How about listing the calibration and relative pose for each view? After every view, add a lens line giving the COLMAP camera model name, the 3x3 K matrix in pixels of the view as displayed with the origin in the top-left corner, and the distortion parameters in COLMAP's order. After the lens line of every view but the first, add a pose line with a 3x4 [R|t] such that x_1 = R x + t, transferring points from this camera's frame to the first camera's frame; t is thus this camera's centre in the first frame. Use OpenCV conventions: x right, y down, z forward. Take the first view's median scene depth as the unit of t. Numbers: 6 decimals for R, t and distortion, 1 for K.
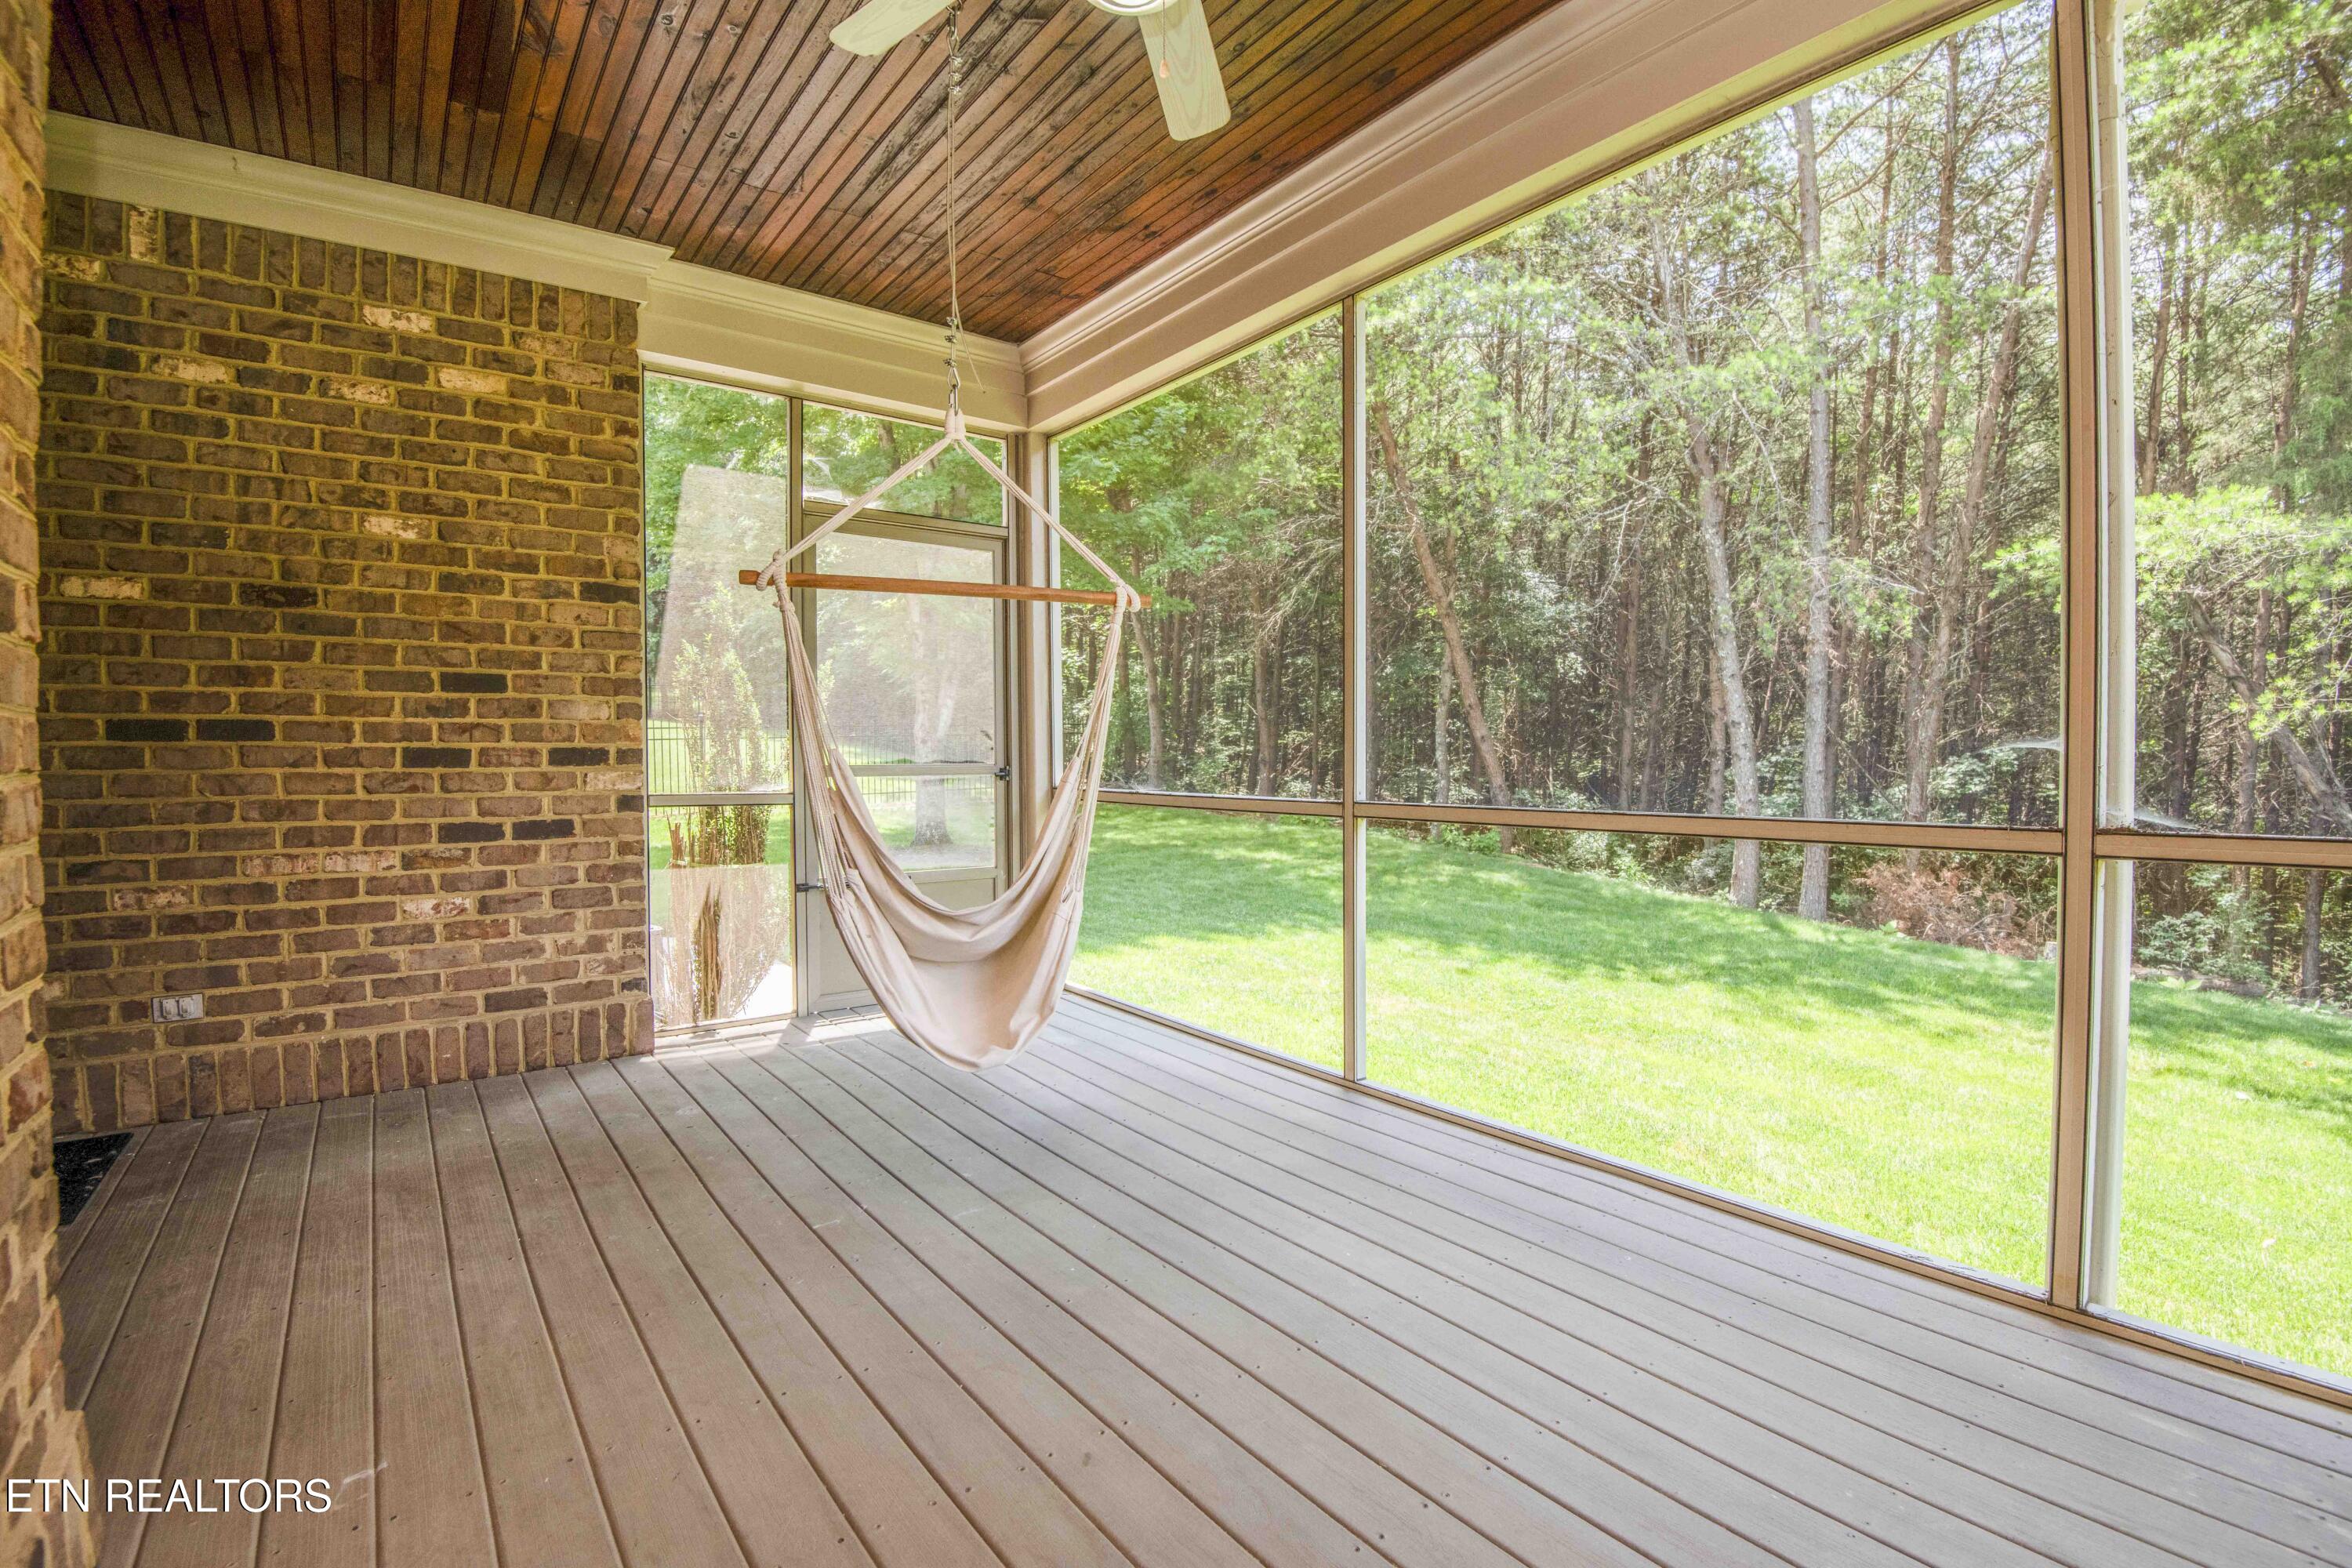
lens RADIAL K [[1098.9, 0, 1179.4], [0, 1098.9, 773.5], [0, 0, 1]] dist [-0.014402, -0.001999]
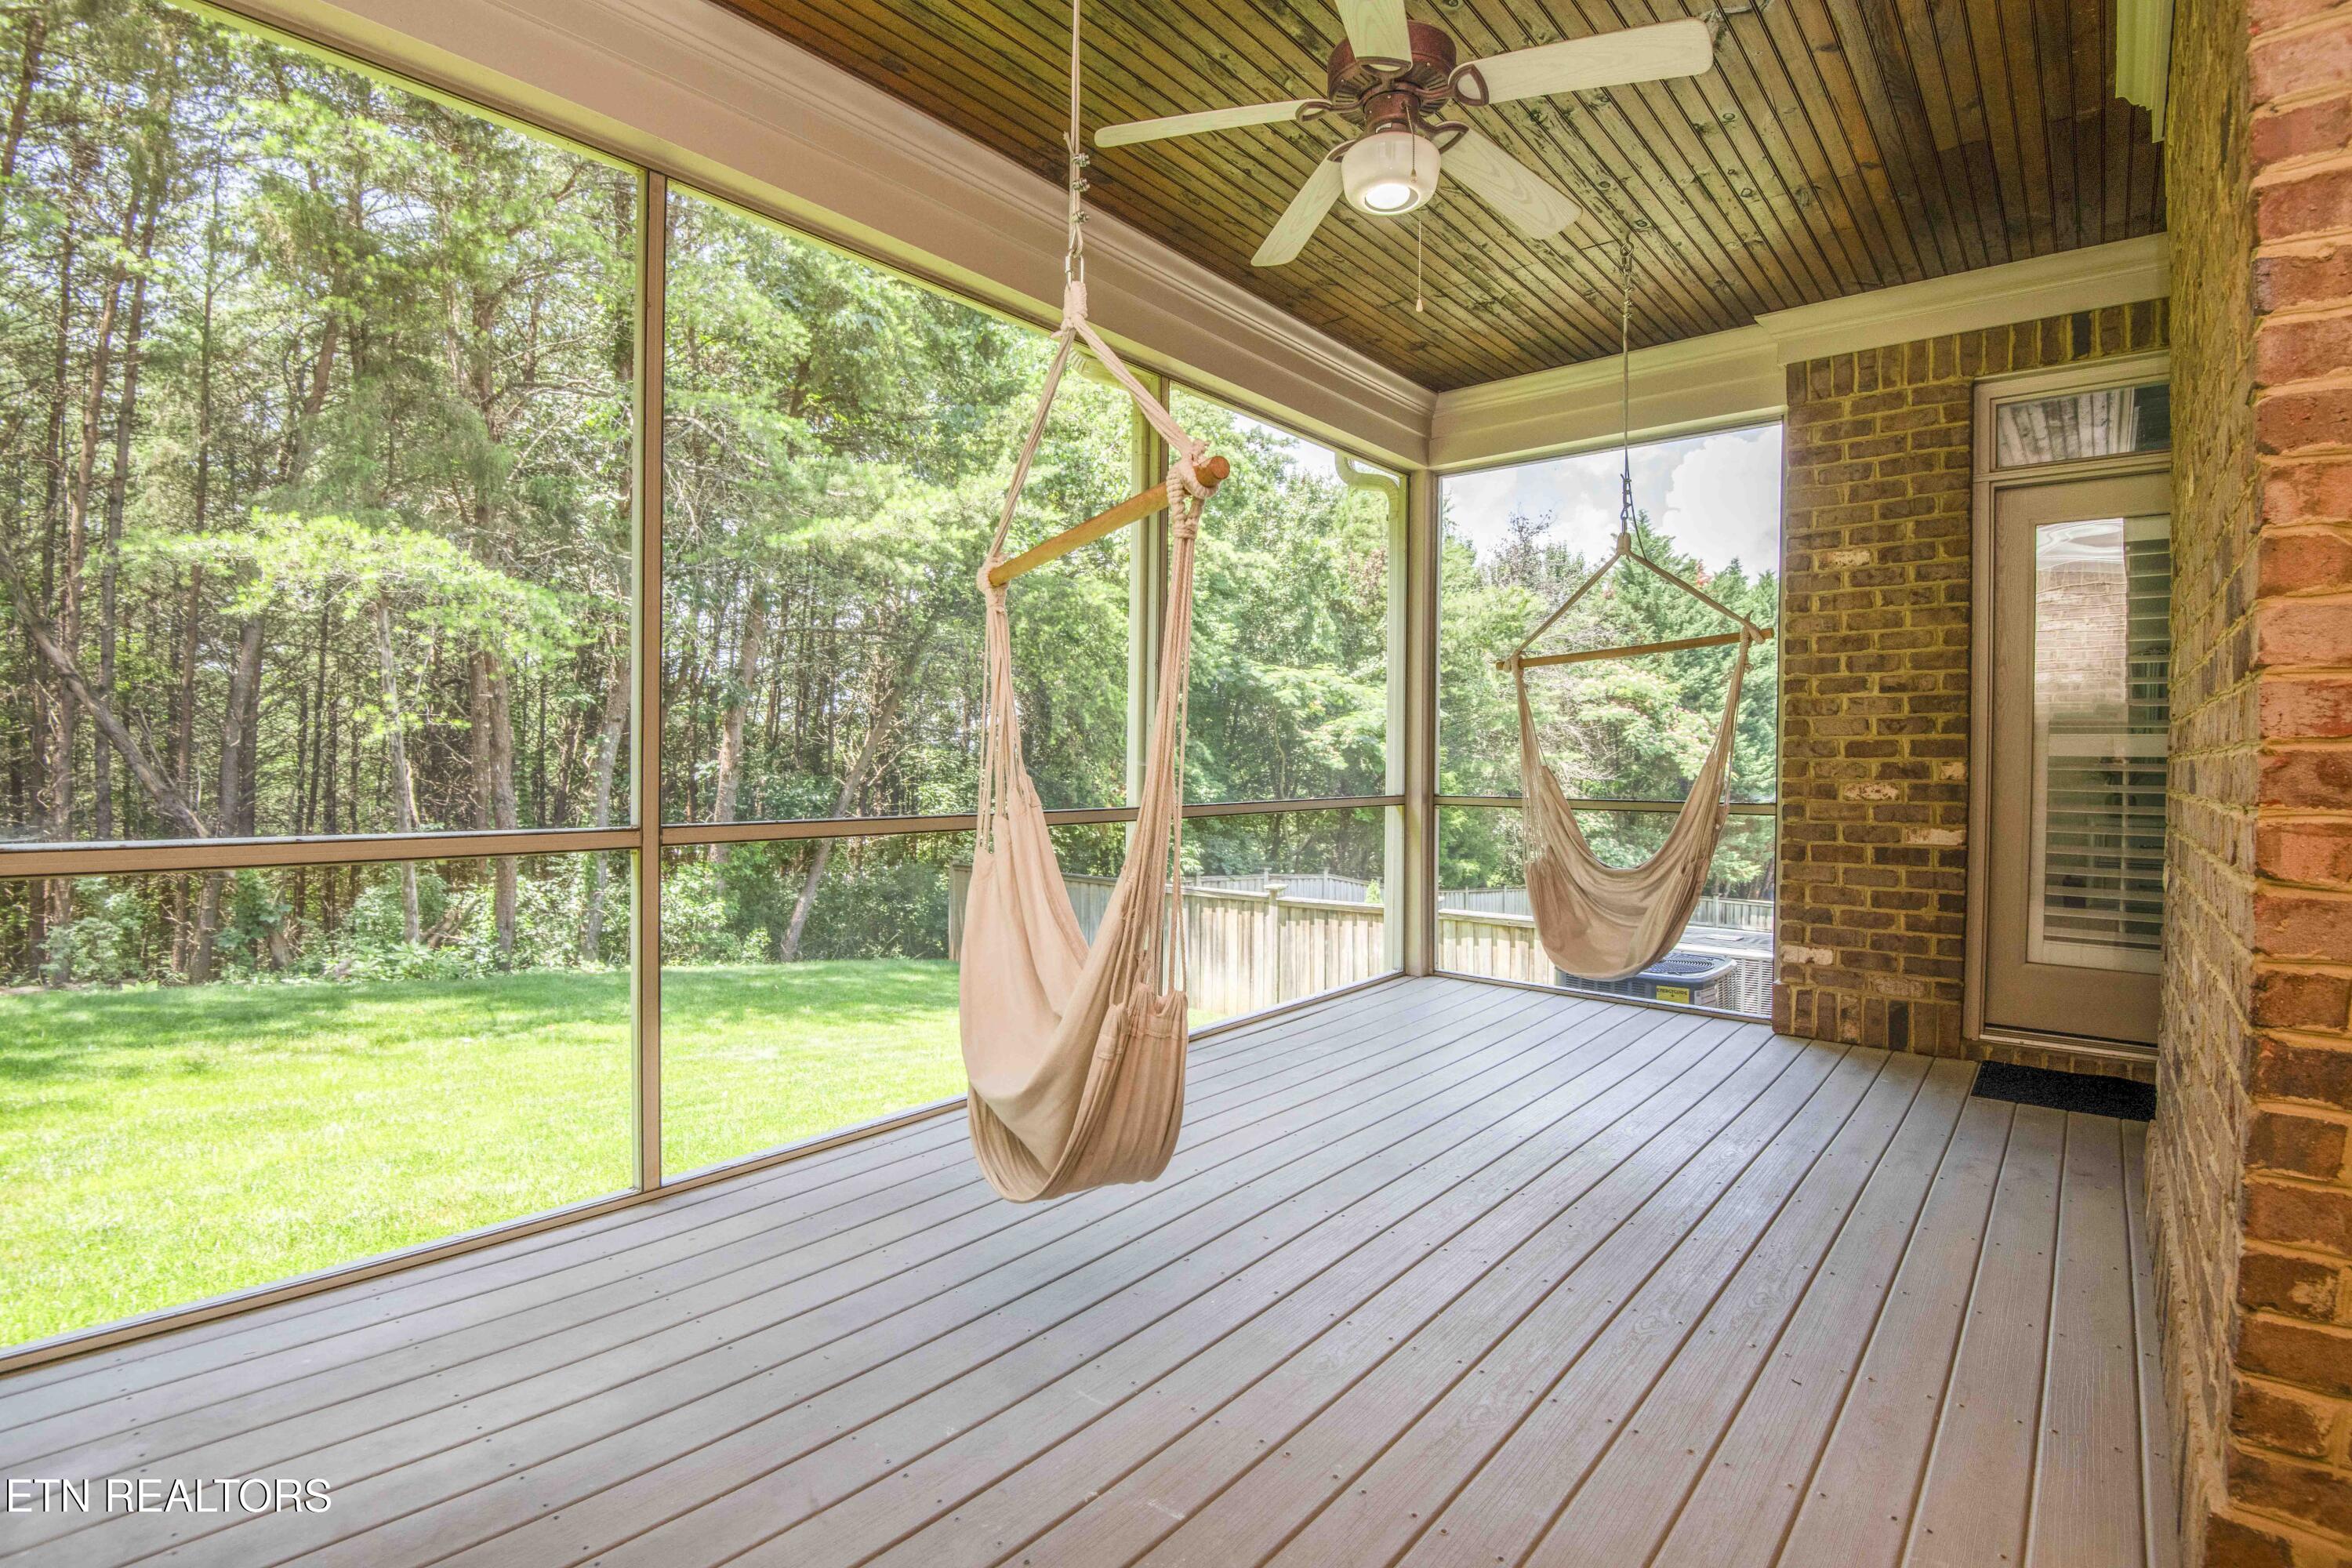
lens RADIAL K [[1098.9, 0, 1120.6], [0, 1098.9, 775.1], [0, 0, 1]] dist [-0.014402, -0.001999]
pose [[-0.207032, -0.010854, 0.978274, -0.676974], [-0.001976, 0.999941, 0.010676, -0.030640], [-0.978332, 0.000277, -0.207041, 0.815942]]
